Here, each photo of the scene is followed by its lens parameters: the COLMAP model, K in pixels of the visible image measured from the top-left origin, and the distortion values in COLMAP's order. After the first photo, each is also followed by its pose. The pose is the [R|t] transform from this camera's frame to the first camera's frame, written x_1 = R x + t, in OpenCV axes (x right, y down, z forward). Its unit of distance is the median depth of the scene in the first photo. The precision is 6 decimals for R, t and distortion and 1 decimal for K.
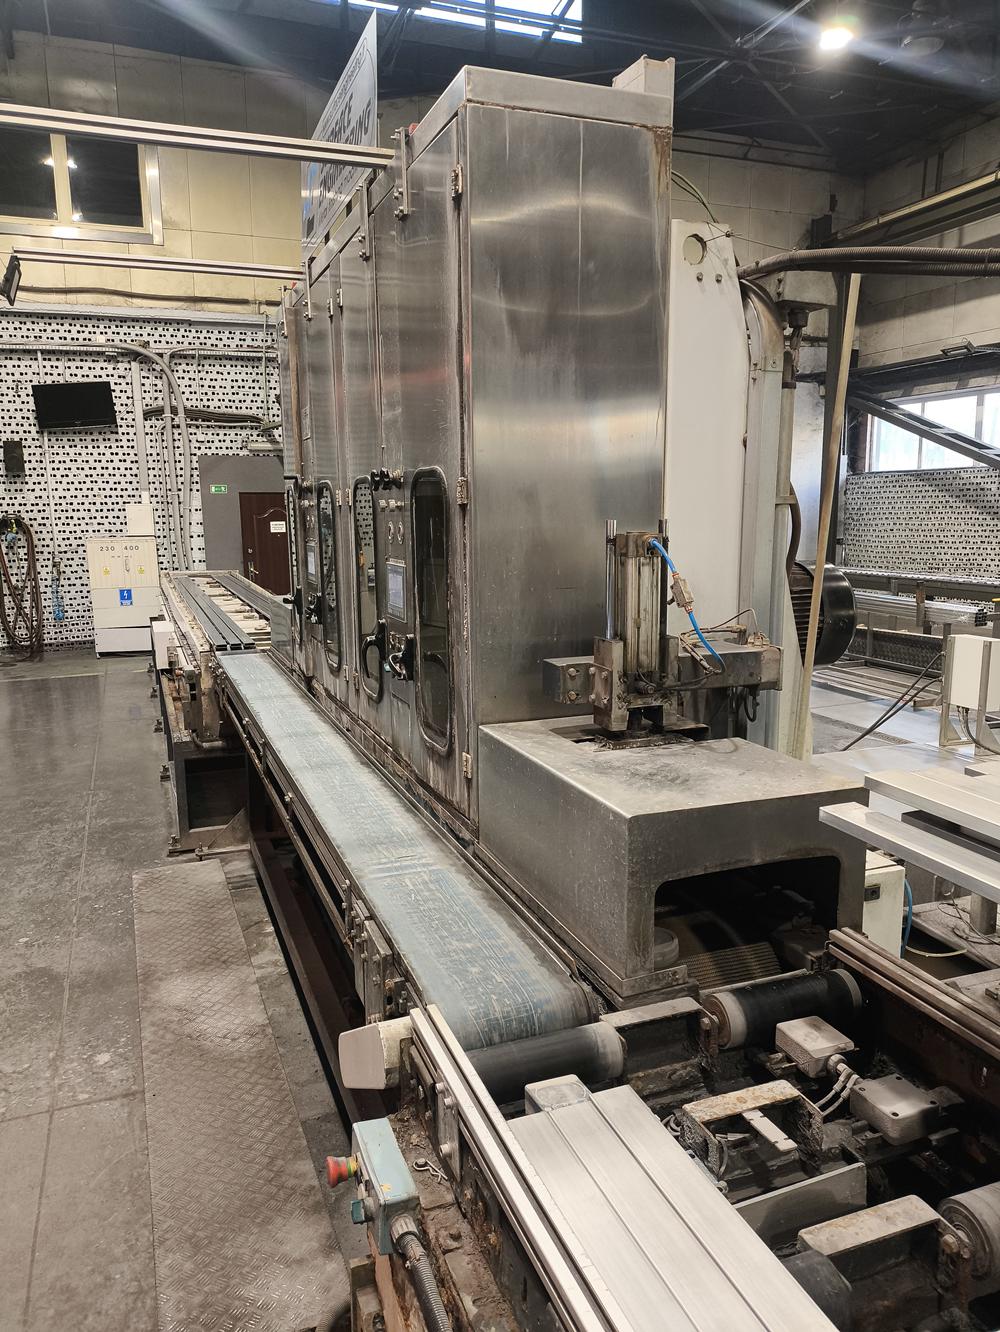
lens RADIAL K [[957.0, 0, 500.0], [0, 957.0, 666.0], [0, 0, 1]] dist [0.135984, -0.221187]
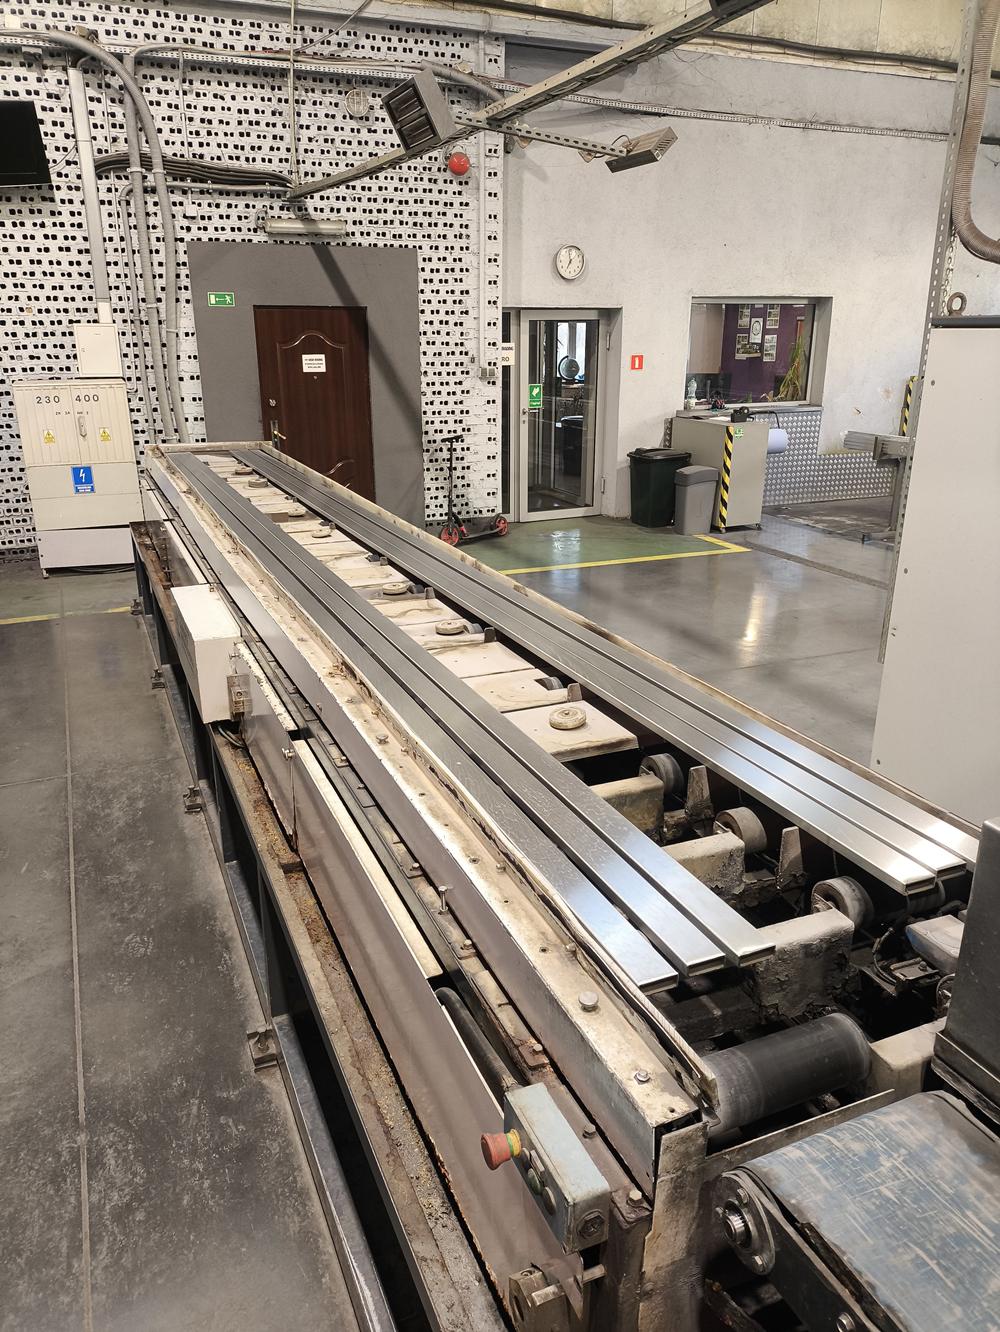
lens RADIAL K [[1007.9, 0, 500.0], [0, 1007.9, 666.0], [0, 0, 1]] dist [-0.052279, 0.078844]
pose [[0.999060, -0.004254, 0.043132, -0.144685], [-0.002792, 0.986791, 0.161974, -0.056739], [-0.043251, -0.161942, 0.985852, 0.334534]]
